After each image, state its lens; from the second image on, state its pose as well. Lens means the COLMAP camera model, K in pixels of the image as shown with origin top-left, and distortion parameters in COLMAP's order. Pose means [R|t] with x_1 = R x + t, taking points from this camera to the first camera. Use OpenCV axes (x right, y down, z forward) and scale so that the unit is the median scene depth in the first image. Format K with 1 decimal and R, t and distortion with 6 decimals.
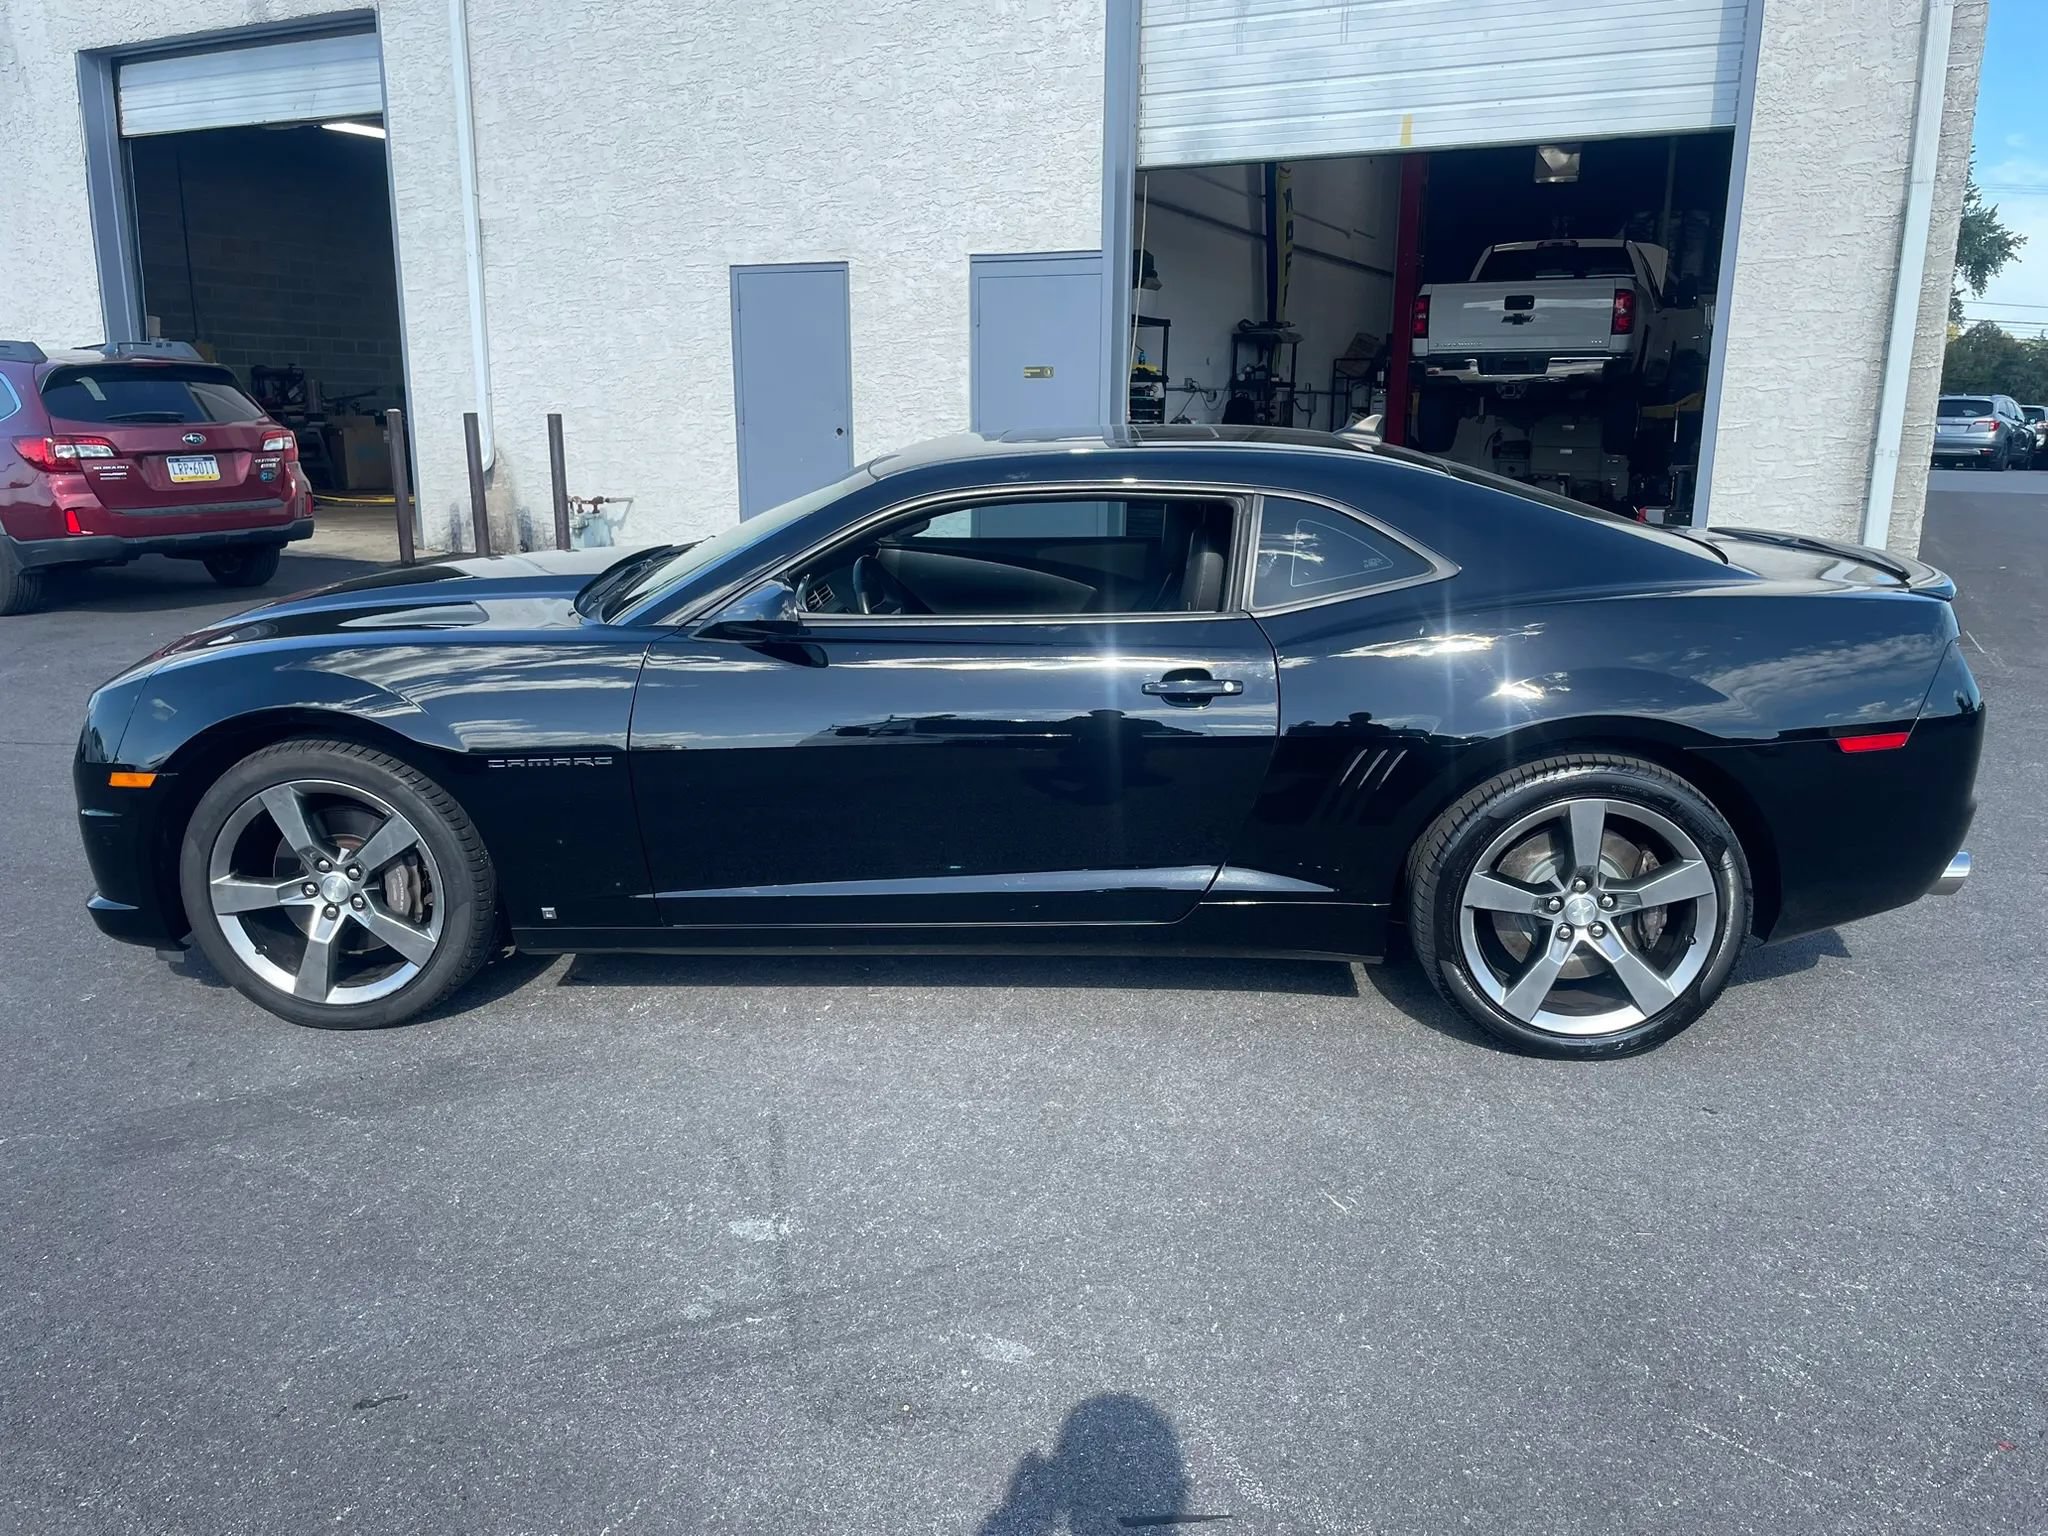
lens RADIAL K [[1561.9, 0, 1047.1], [0, 1561.9, 760.3], [0, 0, 1]] dist [0.079259, -0.111345]
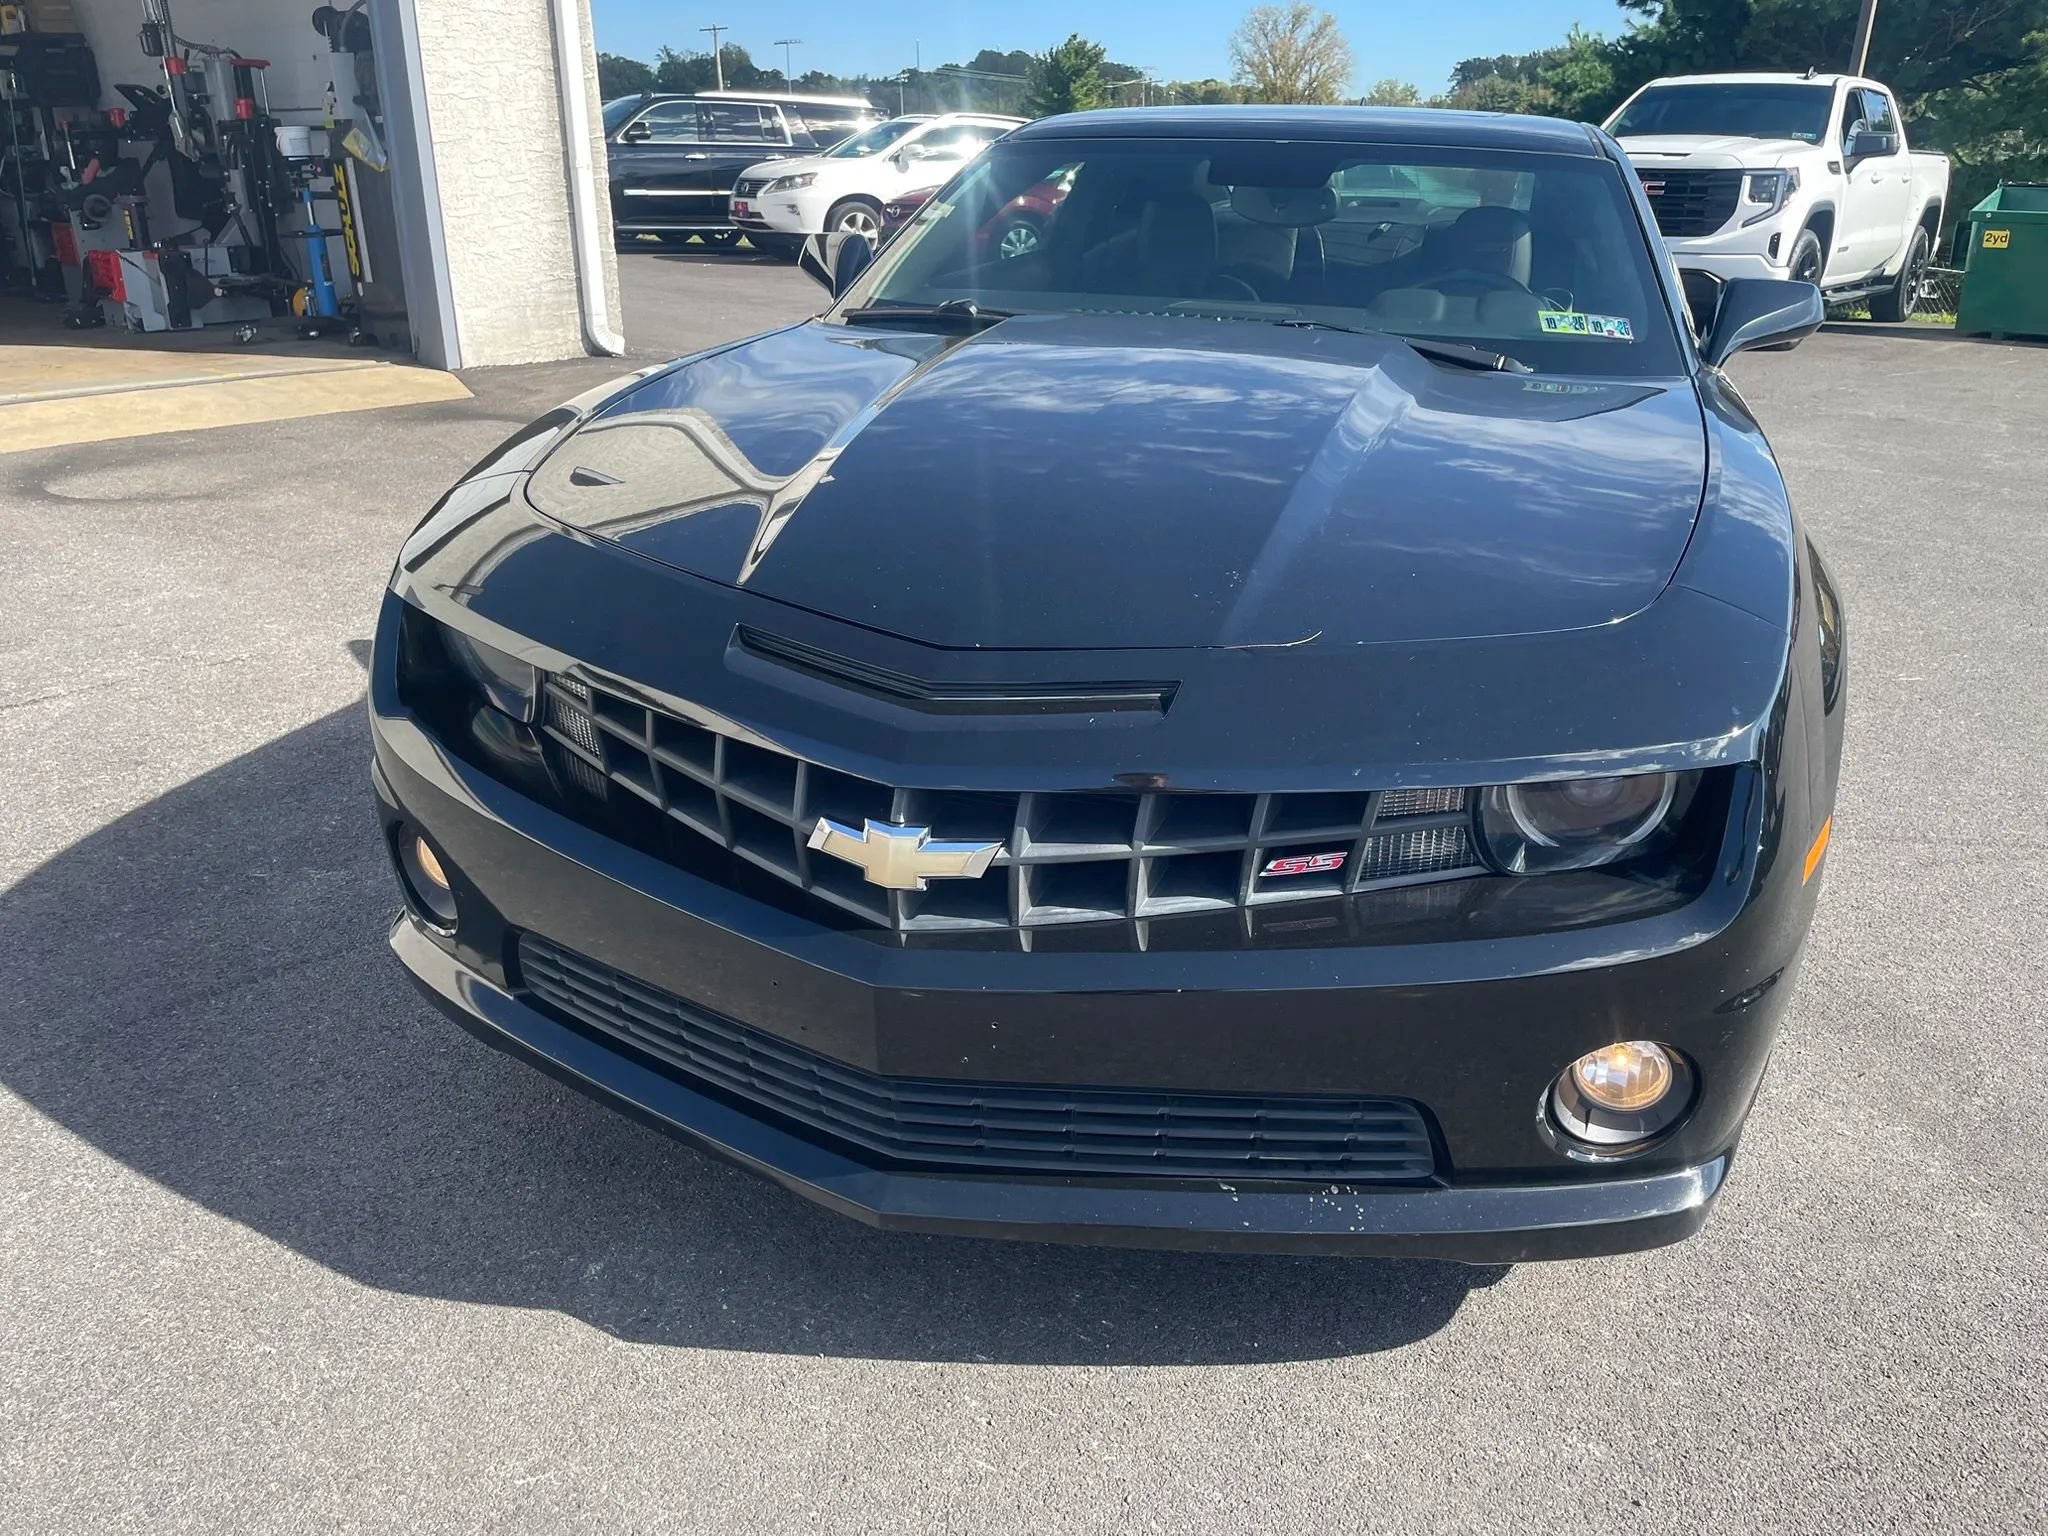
lens RADIAL K [[1538.3, 0, 1047.6], [0, 1538.3, 746.5], [0, 0, 1]] dist [0.073766, -0.096631]
pose [[0.245220, -0.356209, 0.901655, -0.361439], [0.218271, 0.926459, 0.306645, -0.072591], [-0.944577, 0.121610, 0.304936, 0.370911]]
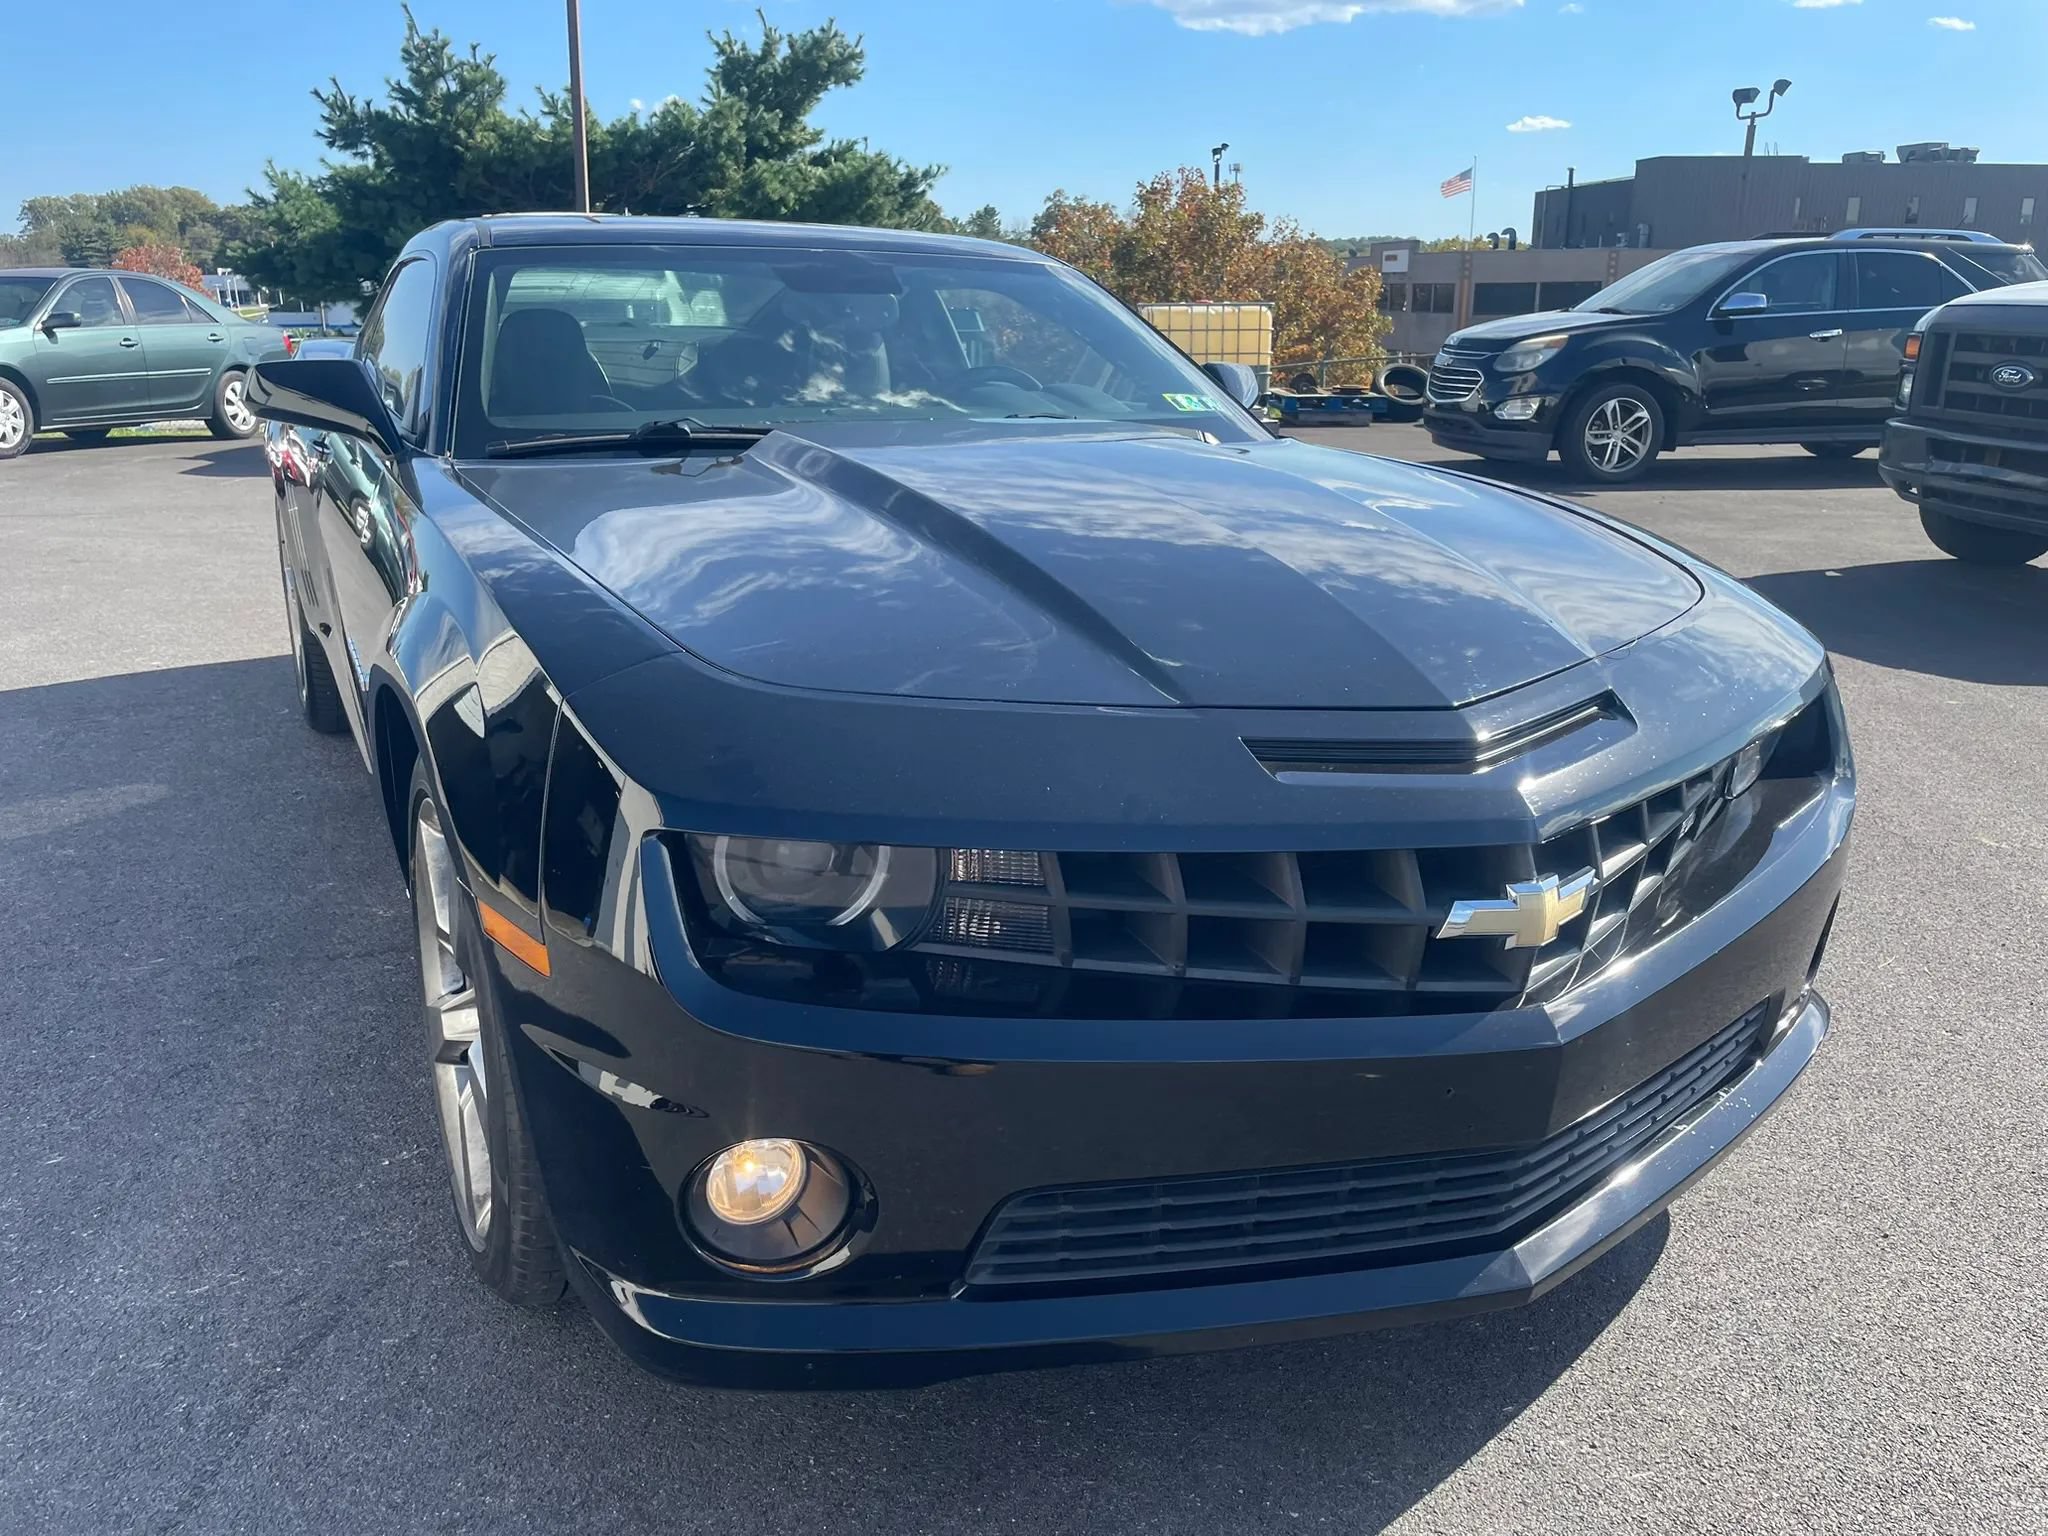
lens RADIAL K [[1544.7, 0, 1034.8], [0, 1544.7, 754.2], [0, 0, 1]] dist [0.072079, -0.097200]
pose [[-0.511134, -0.252468, 0.821585, -0.329486], [0.198294, 0.895461, 0.398534, -0.102738], [-0.836314, 0.366620, -0.407637, 0.525385]]
